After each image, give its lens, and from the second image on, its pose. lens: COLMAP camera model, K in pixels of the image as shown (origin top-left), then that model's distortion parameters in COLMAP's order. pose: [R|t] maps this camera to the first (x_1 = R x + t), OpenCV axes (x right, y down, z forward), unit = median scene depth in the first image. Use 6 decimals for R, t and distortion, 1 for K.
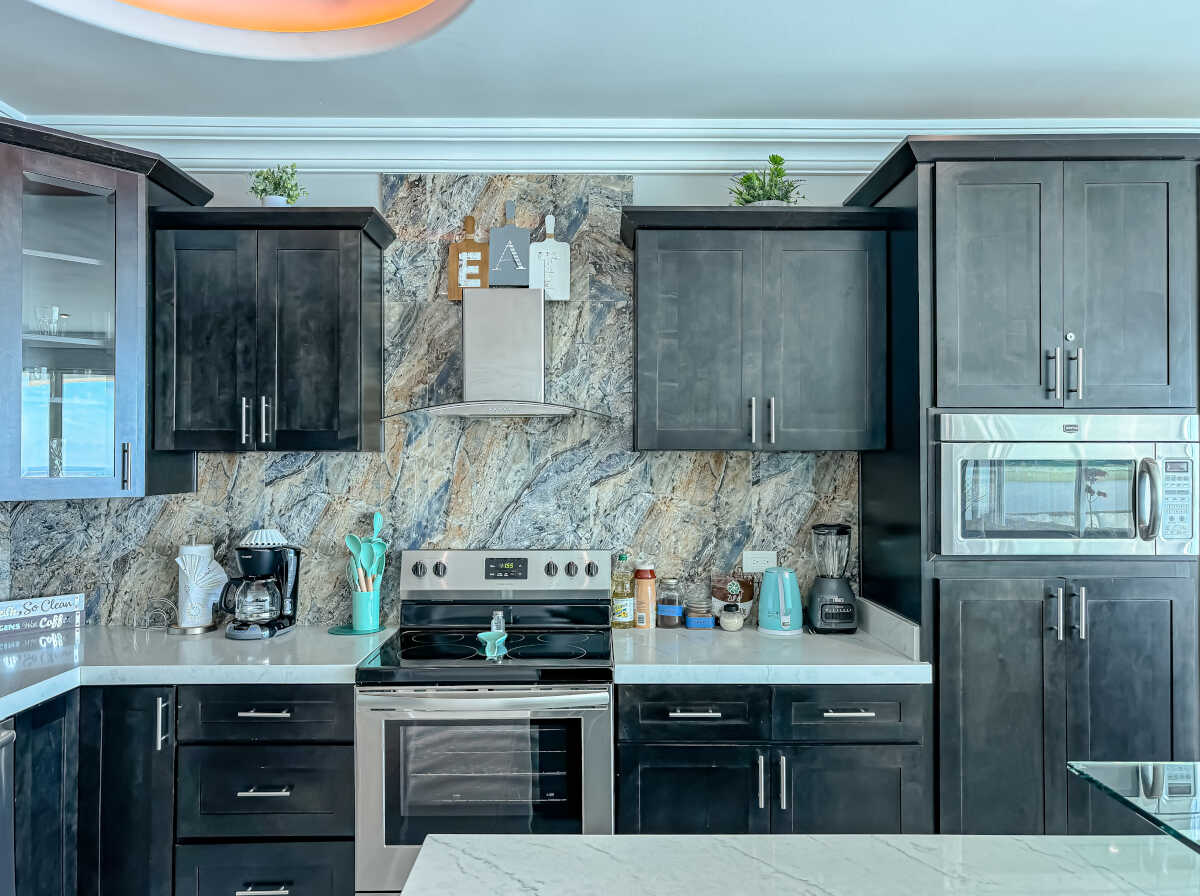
lens RADIAL K [[845.8, 0, 598.1], [0, 845.8, 451.8], [0, 0, 1]] dist [-0.000617, -0.003518]
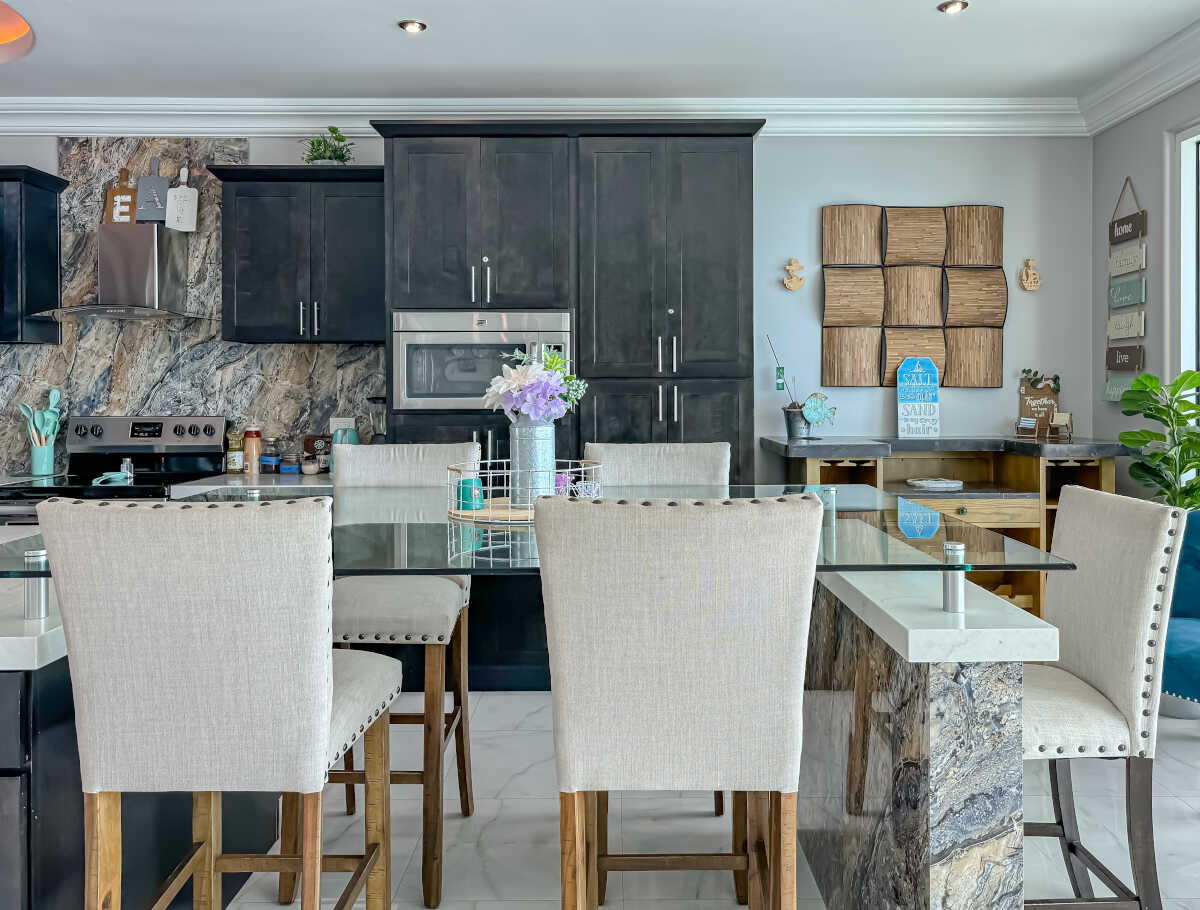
lens RADIAL K [[908.4, 0, 627.0], [0, 908.4, 385.1], [0, 0, 1]] dist [0.004018, -0.001391]
pose [[0.999967, -0.000999, 0.008051, 0.655478], [0.000938, 0.999971, 0.007608, 0.056476], [-0.008058, -0.007600, 0.999939, -0.466470]]
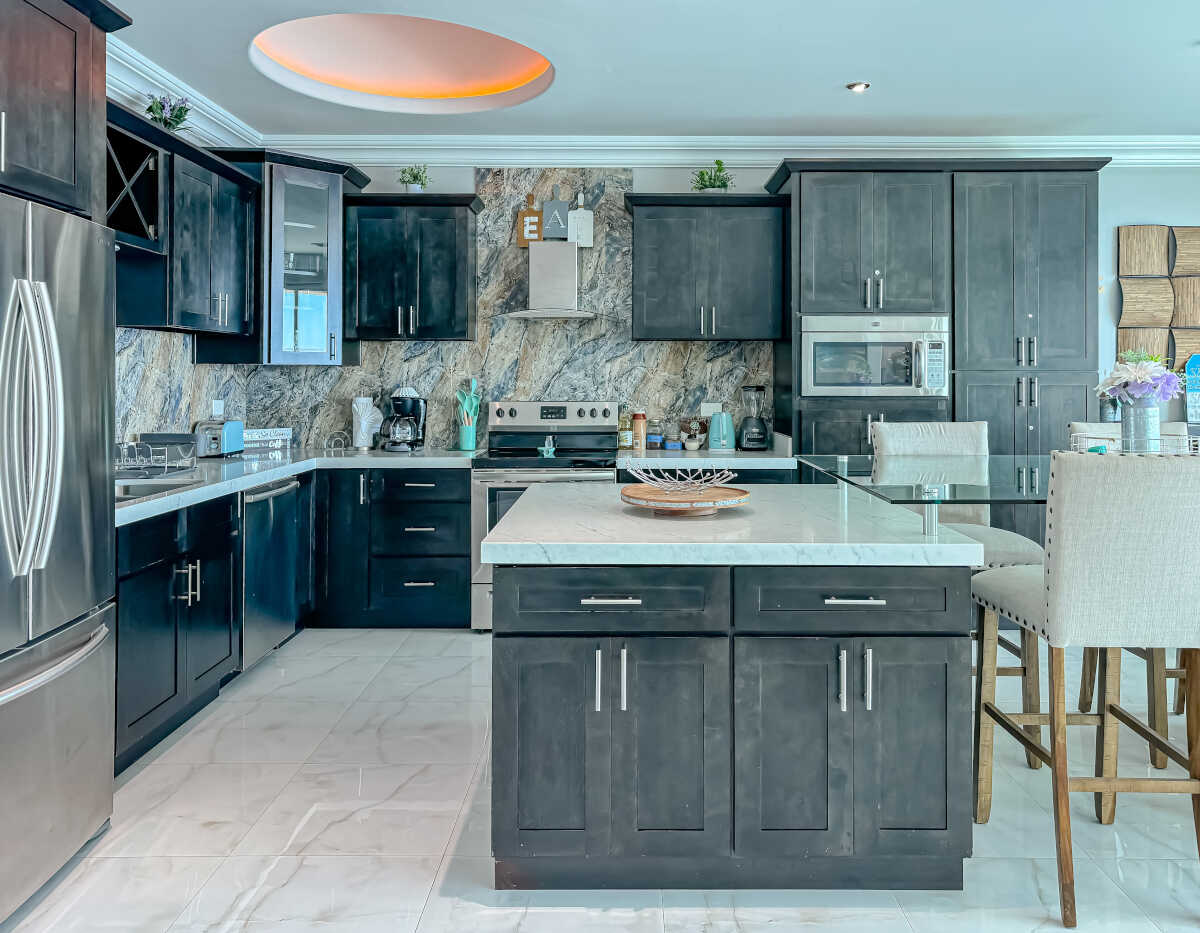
lens RADIAL K [[872.4, 0, 625.5], [0, 872.4, 368.2], [0, 0, 1]] dist [-0.001542, 0.005296]
pose [[0.999998, 0.001842, 0.000180, 0.029015], [-0.001842, 0.999998, -0.001105, 0.054954], [-0.000182, 0.001104, 0.999999, -0.678205]]
